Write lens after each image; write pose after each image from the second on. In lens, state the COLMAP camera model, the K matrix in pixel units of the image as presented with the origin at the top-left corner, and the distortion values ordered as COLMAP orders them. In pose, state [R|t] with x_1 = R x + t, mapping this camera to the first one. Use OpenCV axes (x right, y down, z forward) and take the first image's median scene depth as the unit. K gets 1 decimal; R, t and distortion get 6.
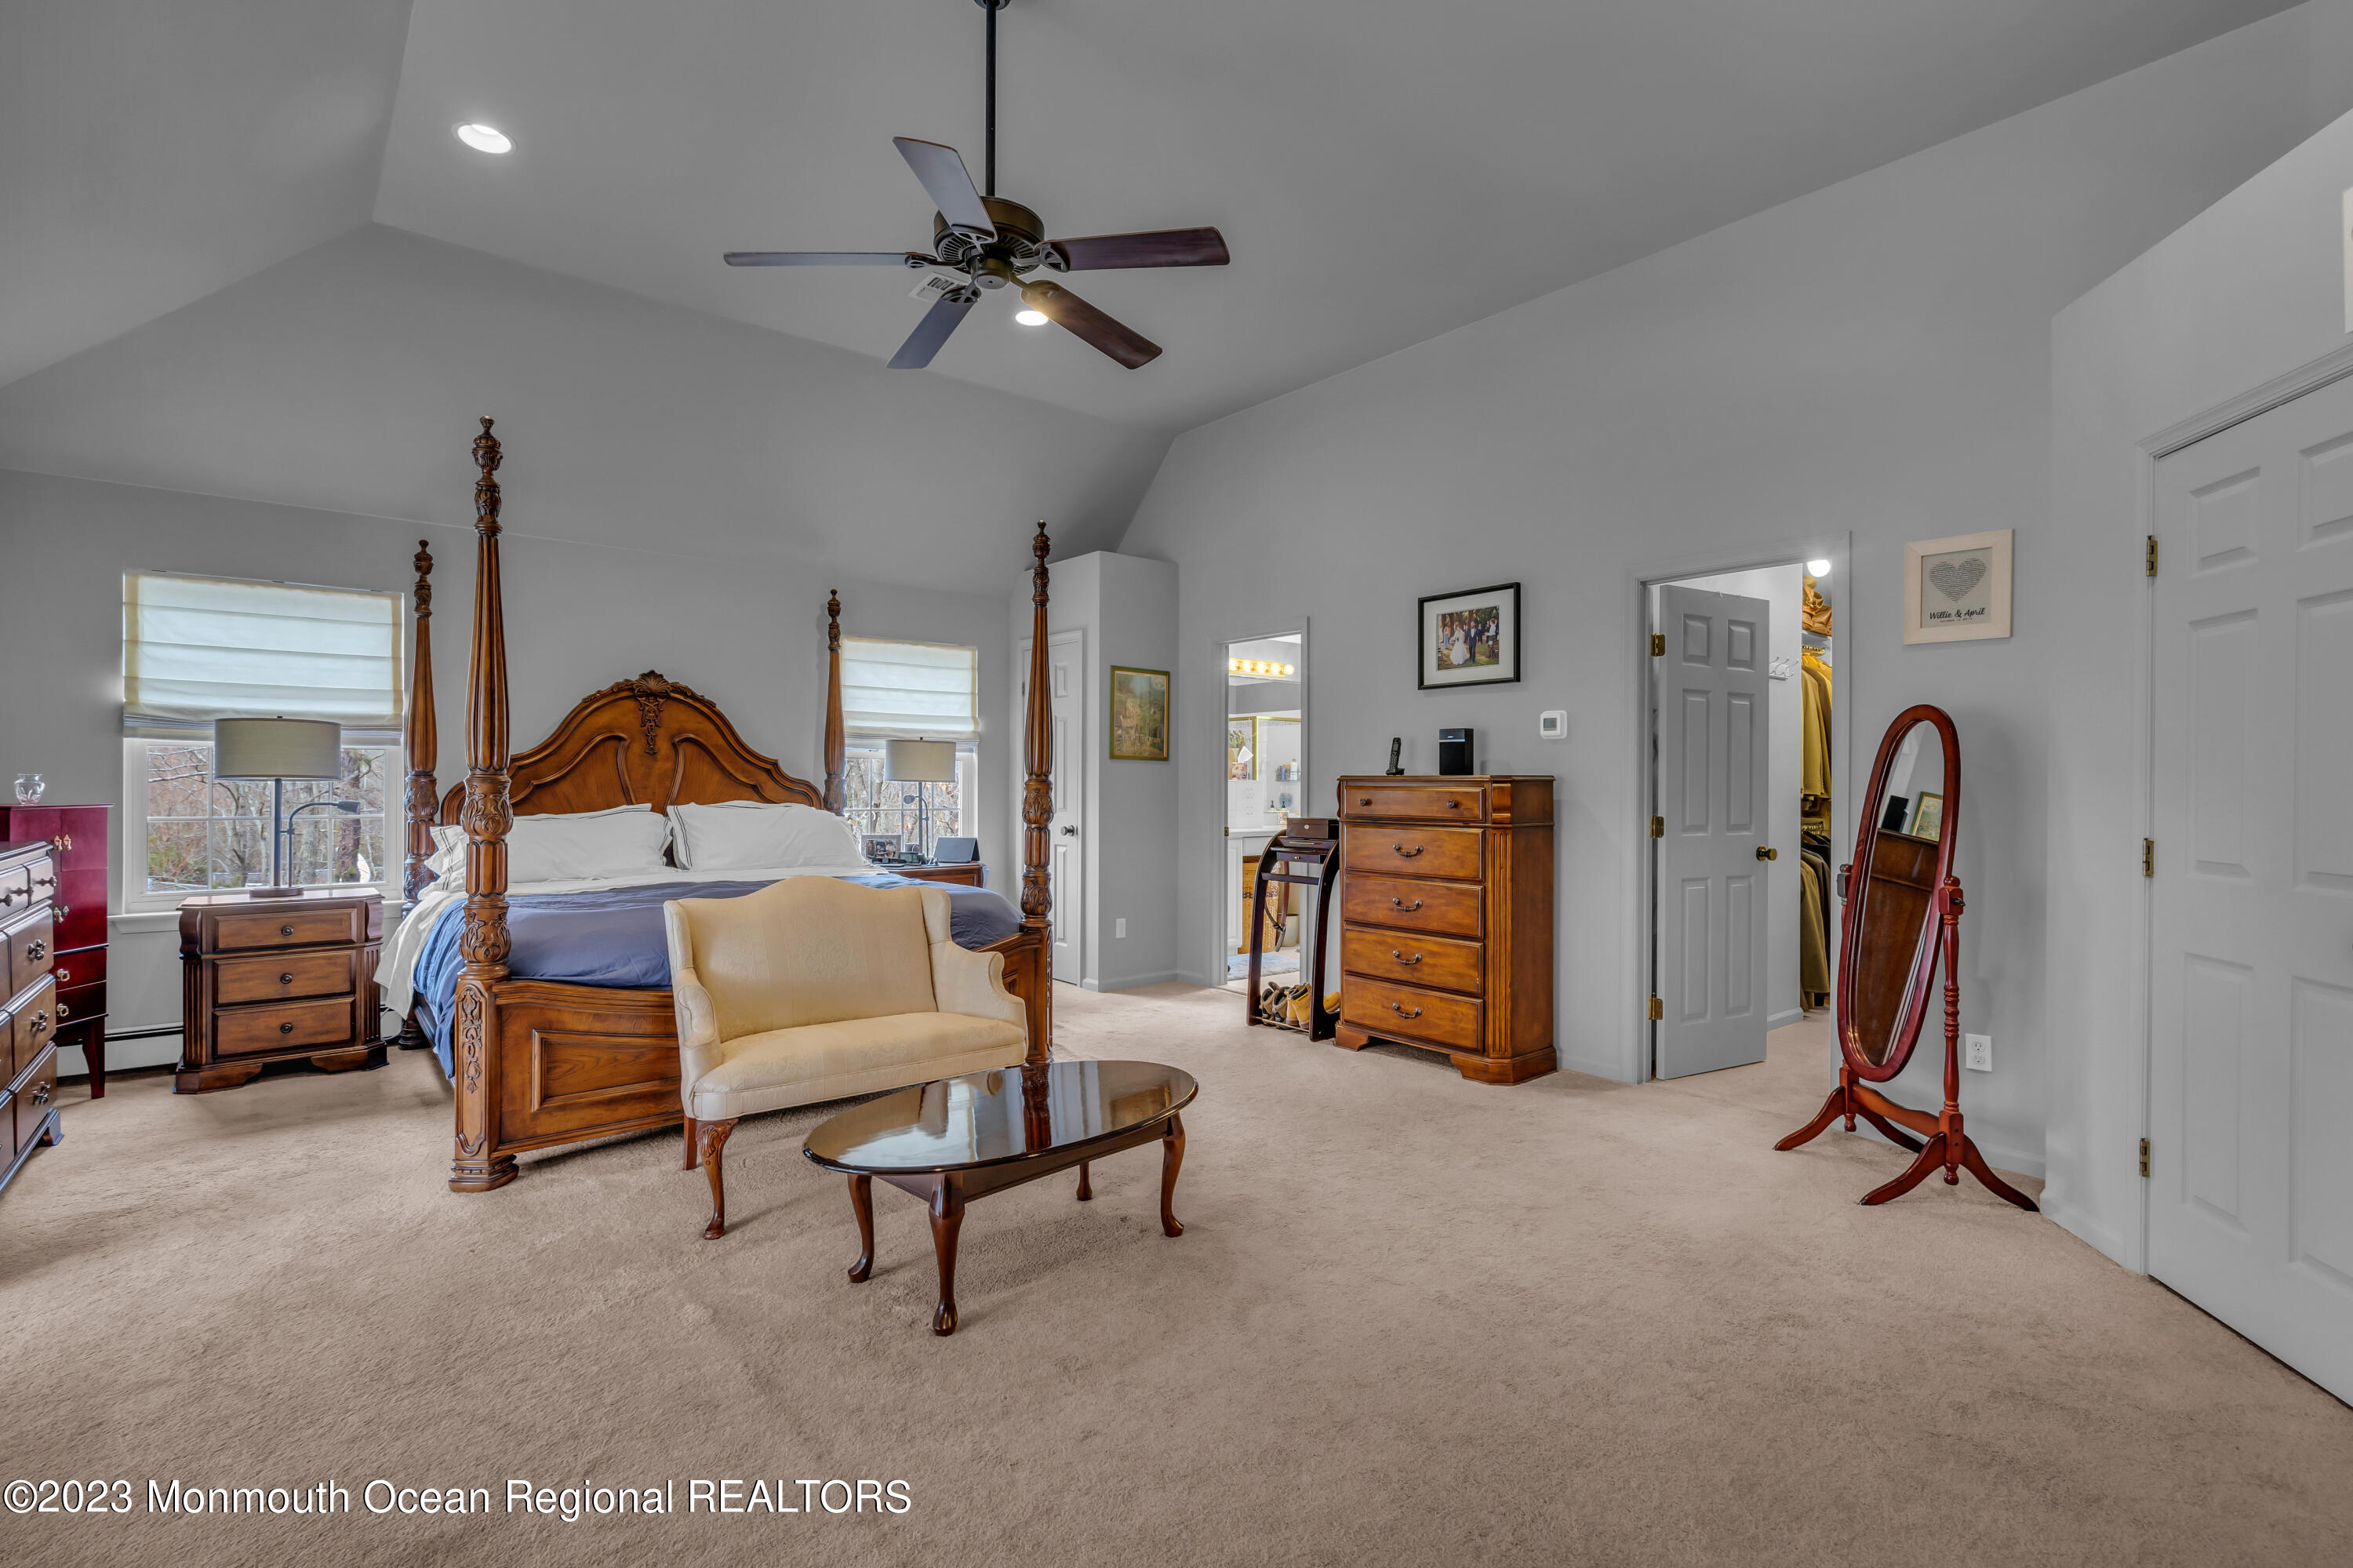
lens RADIAL K [[1076.3, 0, 1176.5], [0, 1076.3, 784.0], [0, 0, 1]] dist [-0.006738, 0.003873]
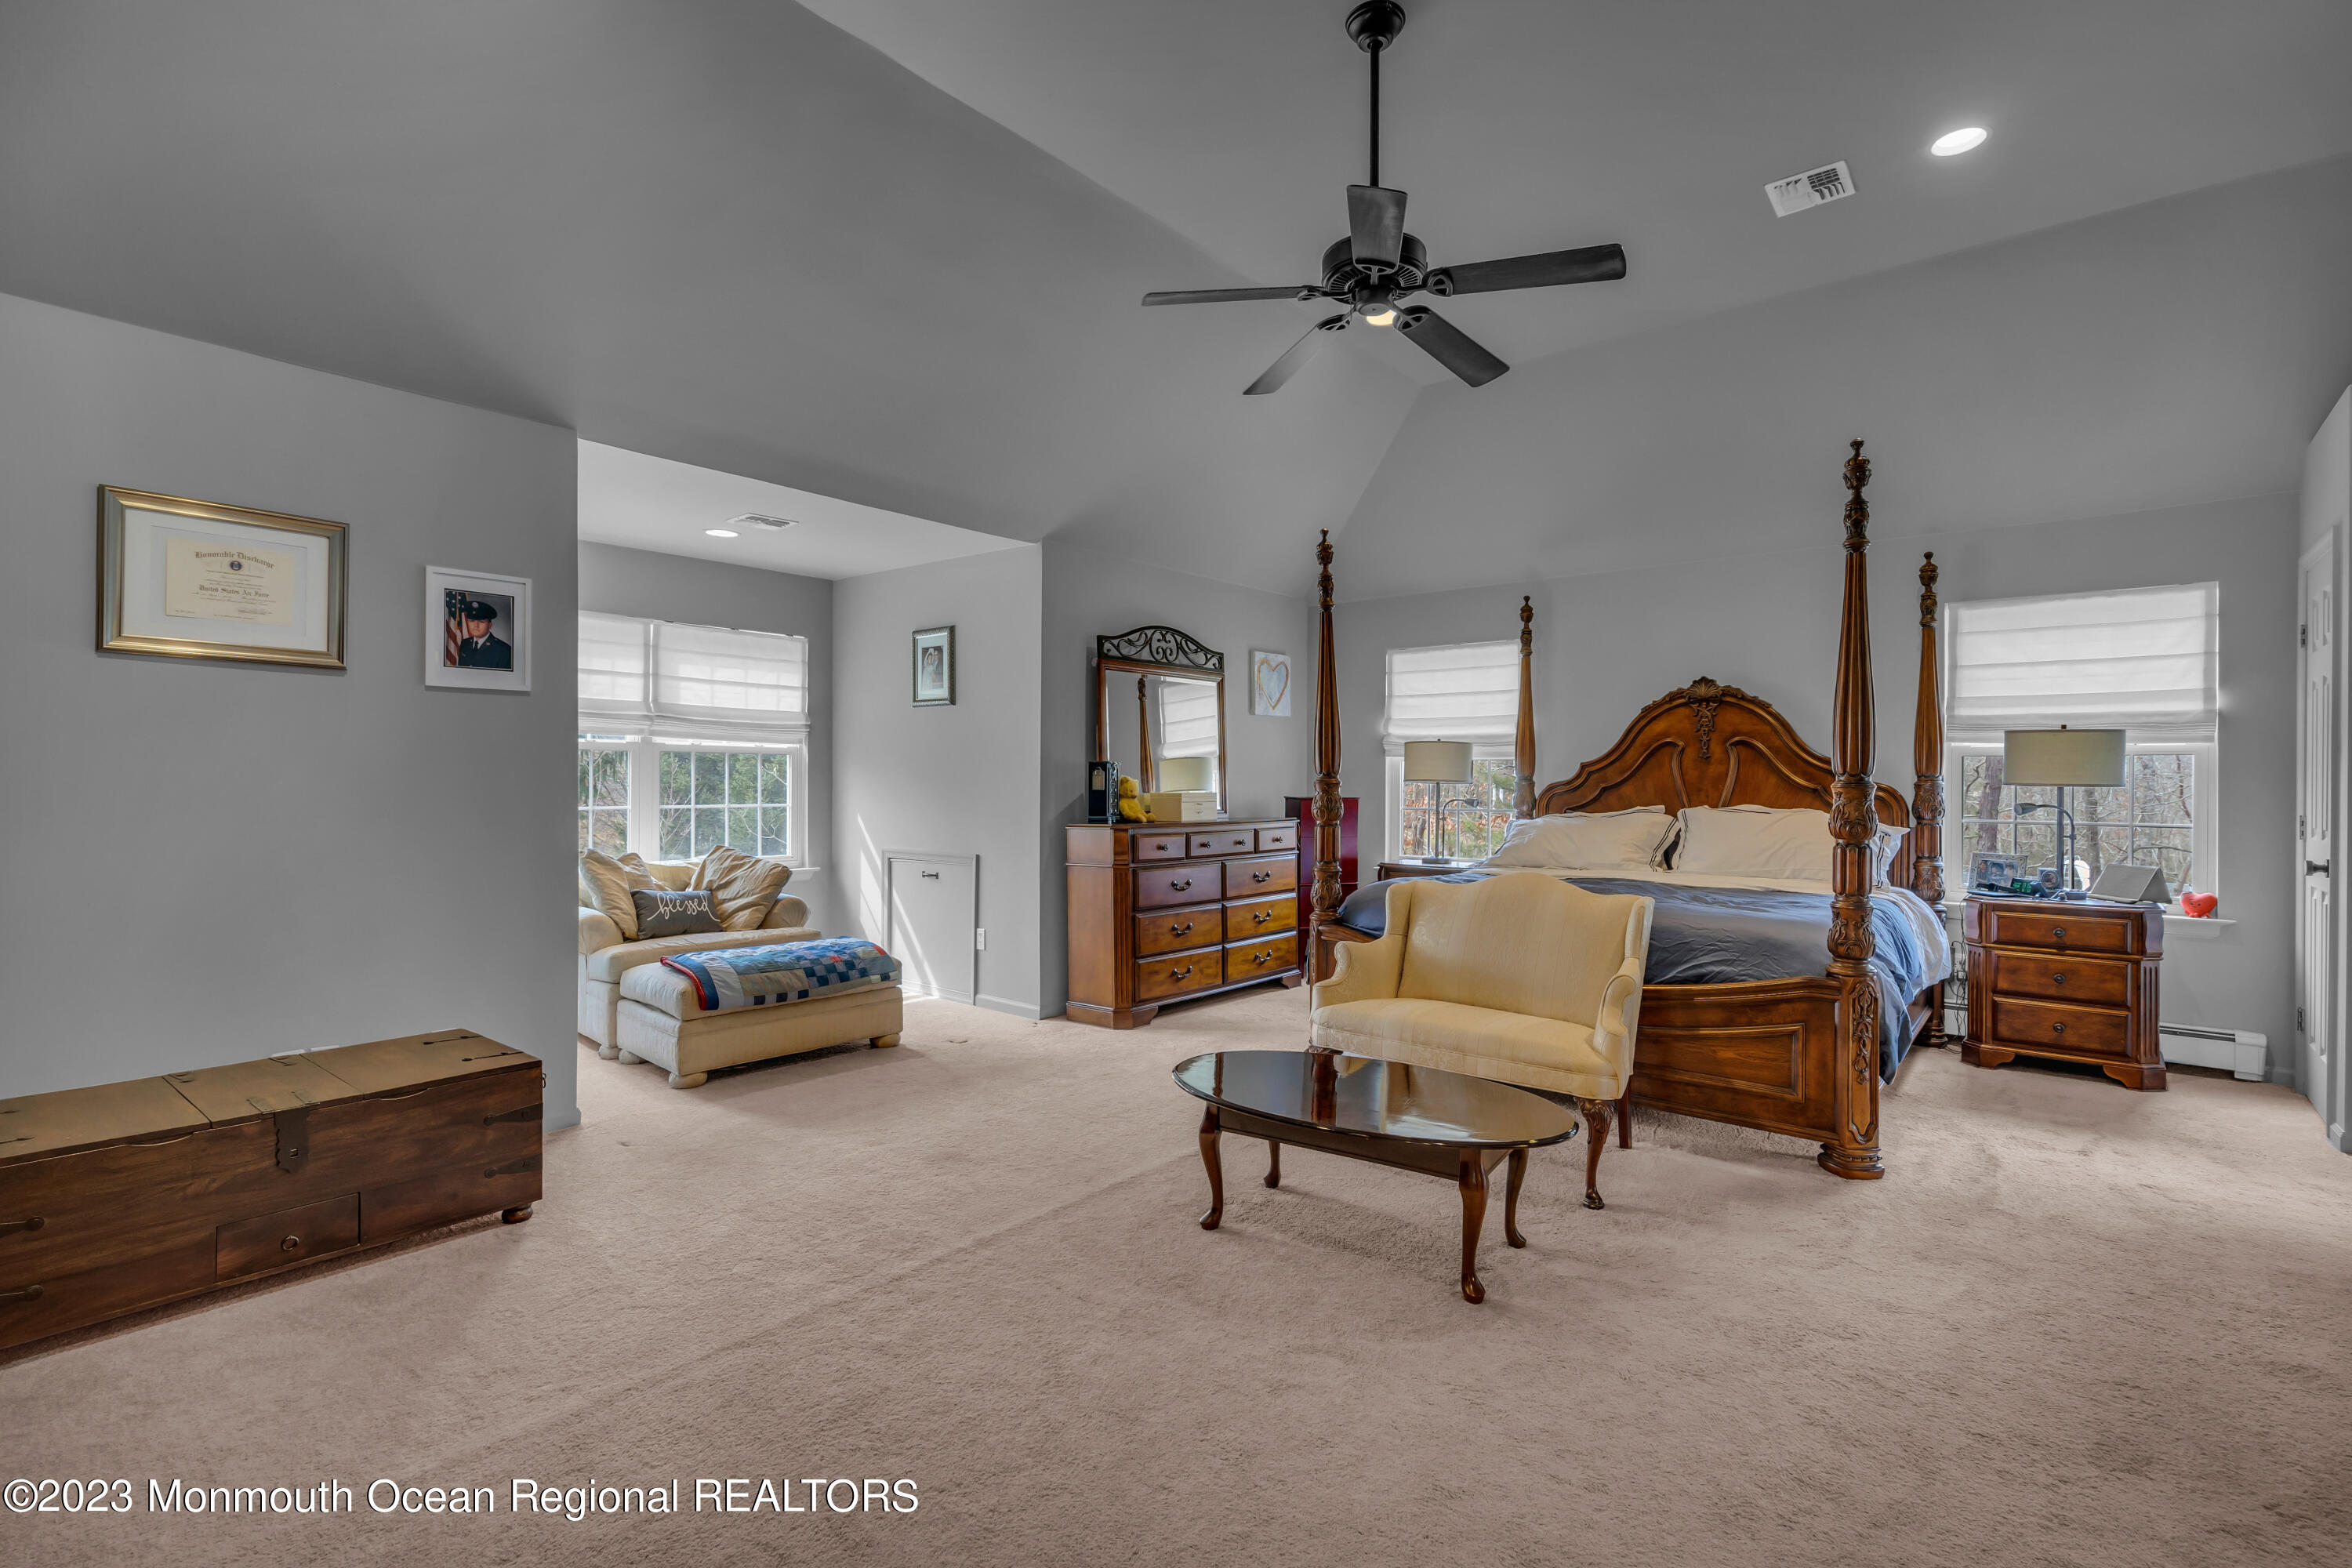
lens RADIAL K [[1075.8, 0, 1176.0], [0, 1075.8, 784.0], [0, 0, 1]] dist [-0.006738, 0.003873]
pose [[0.183906, 0.000350, -0.982944, 0.483020], [-0.003727, 0.999993, -0.000341, -0.000835], [0.982937, 0.003726, 0.183906, 0.354102]]
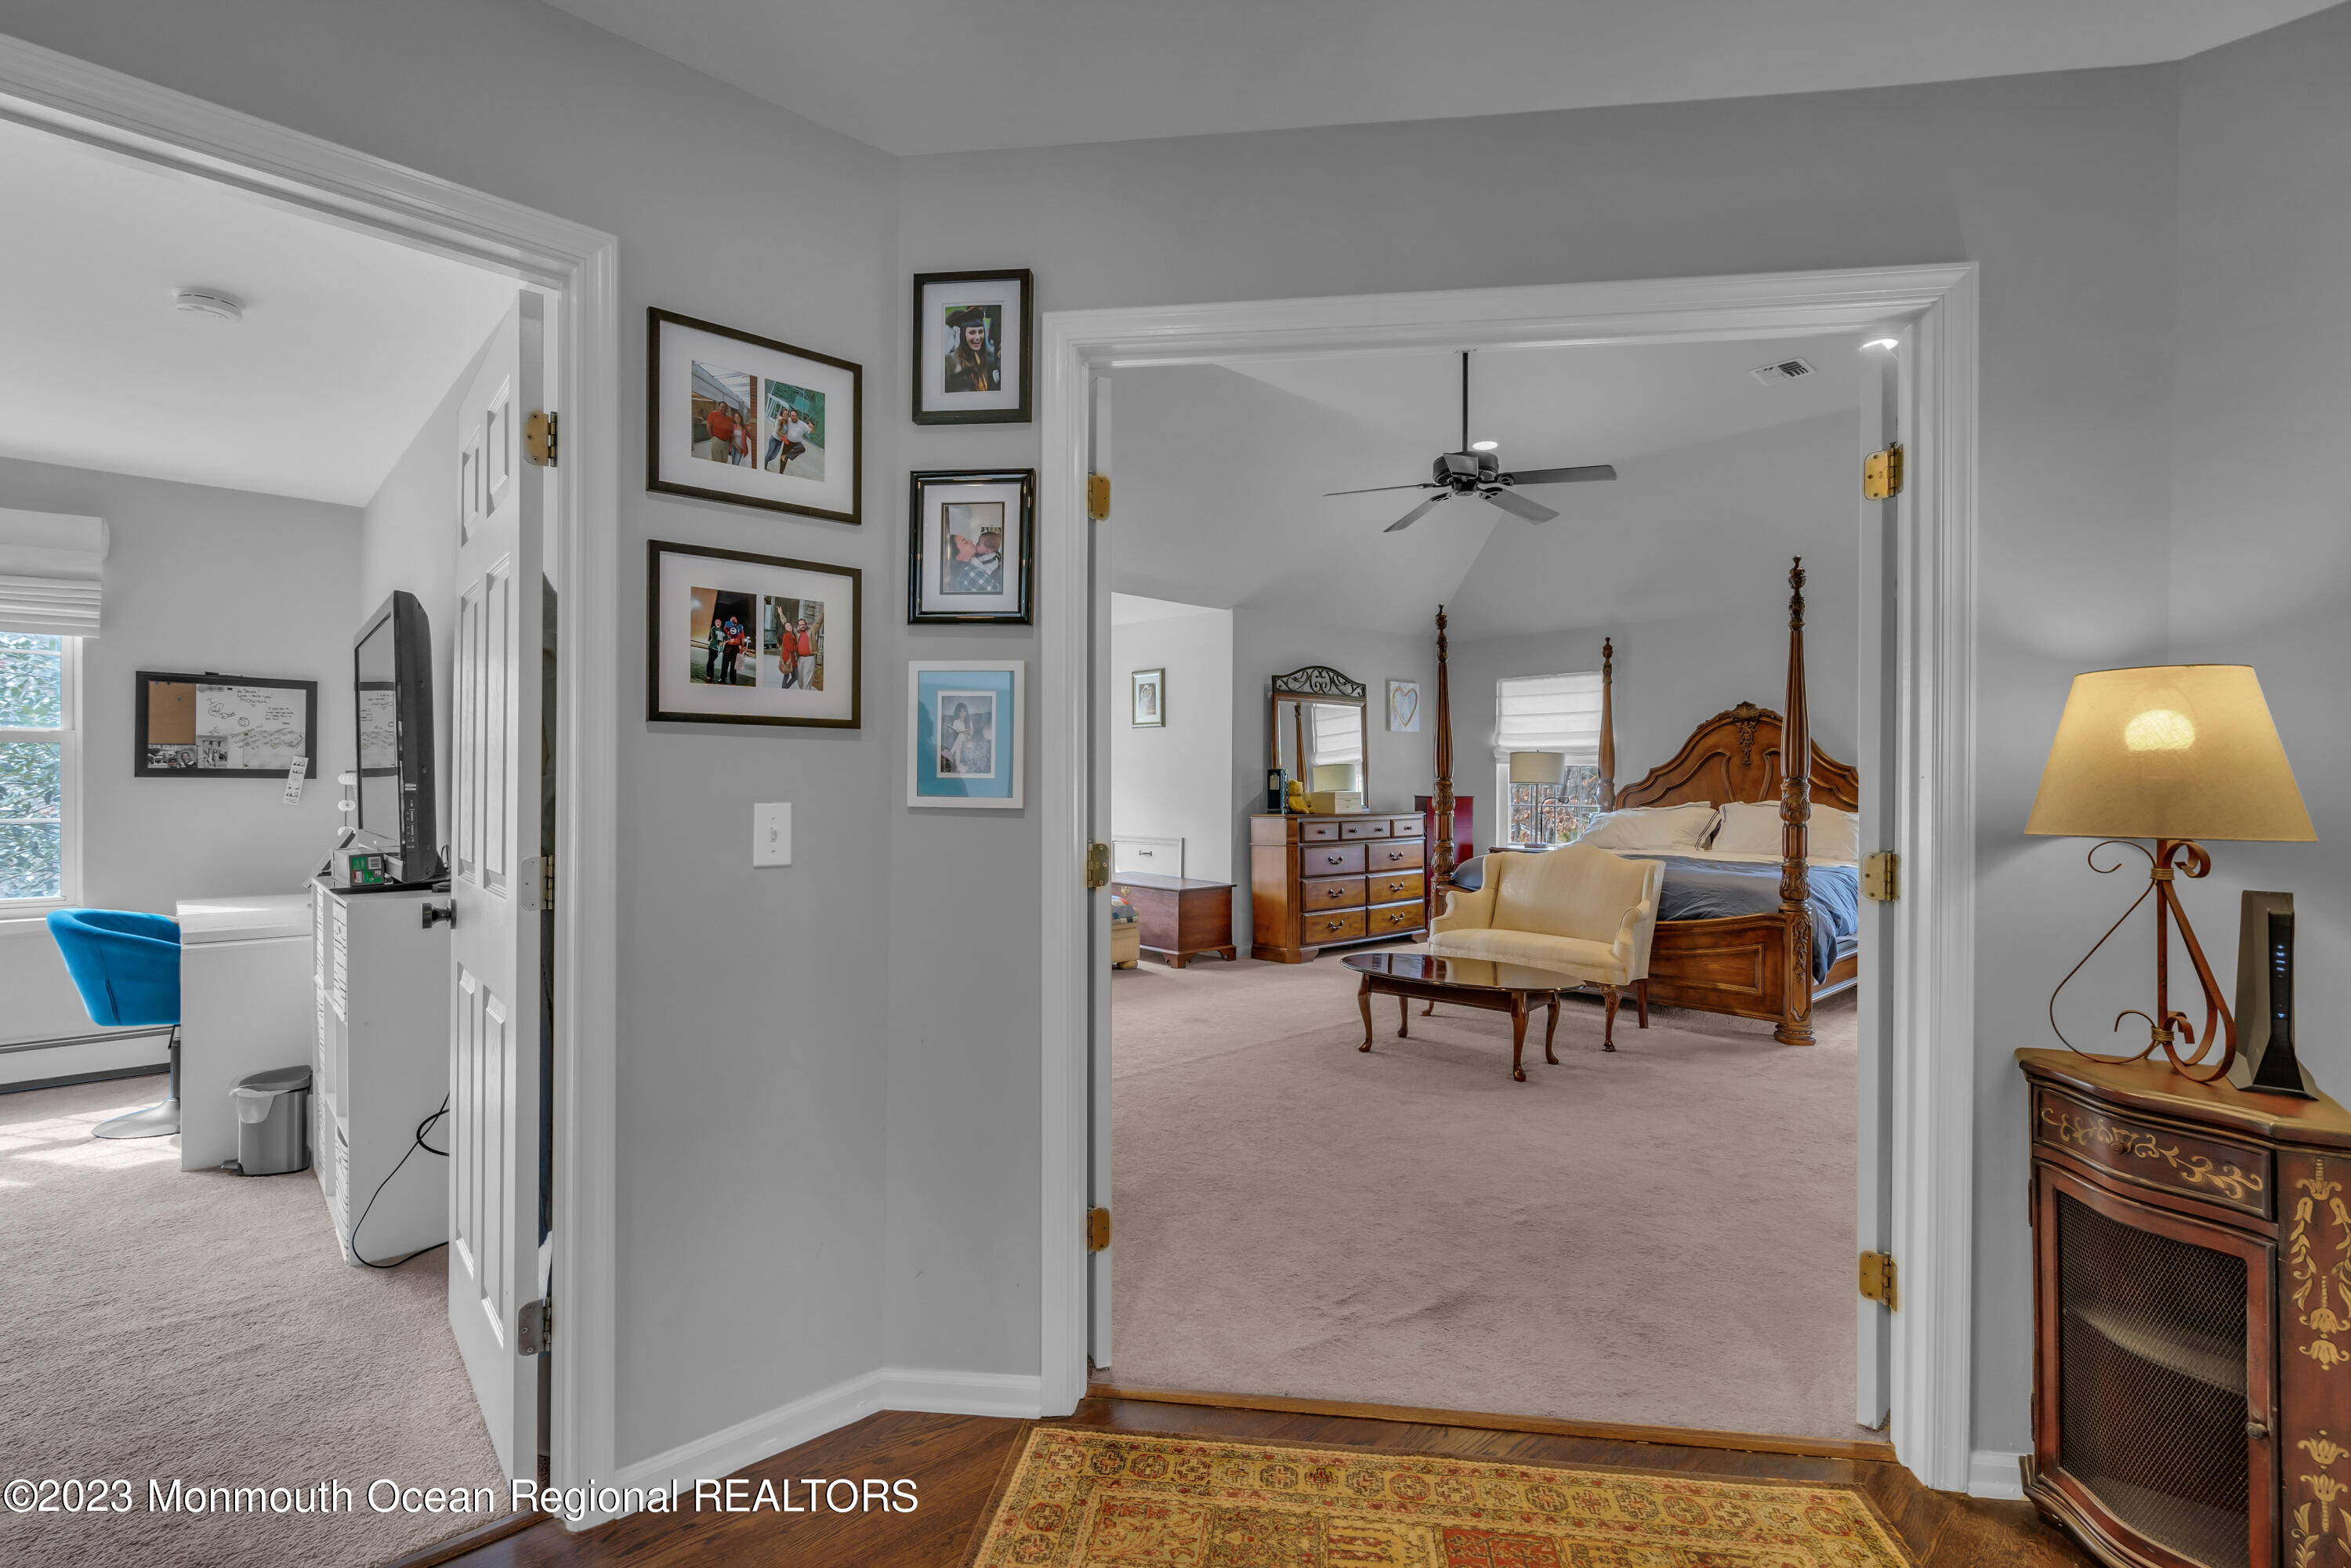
lens RADIAL K [[1075.3, 0, 1175.5], [0, 1075.3, 784.0], [0, 0, 1]] dist [-0.006738, 0.003873]
pose [[0.061823, -0.002365, -0.998084, 0.885305], [-0.003008, 0.999992, -0.002556, 0.001455], [0.998083, 0.003160, 0.061815, 0.245788]]
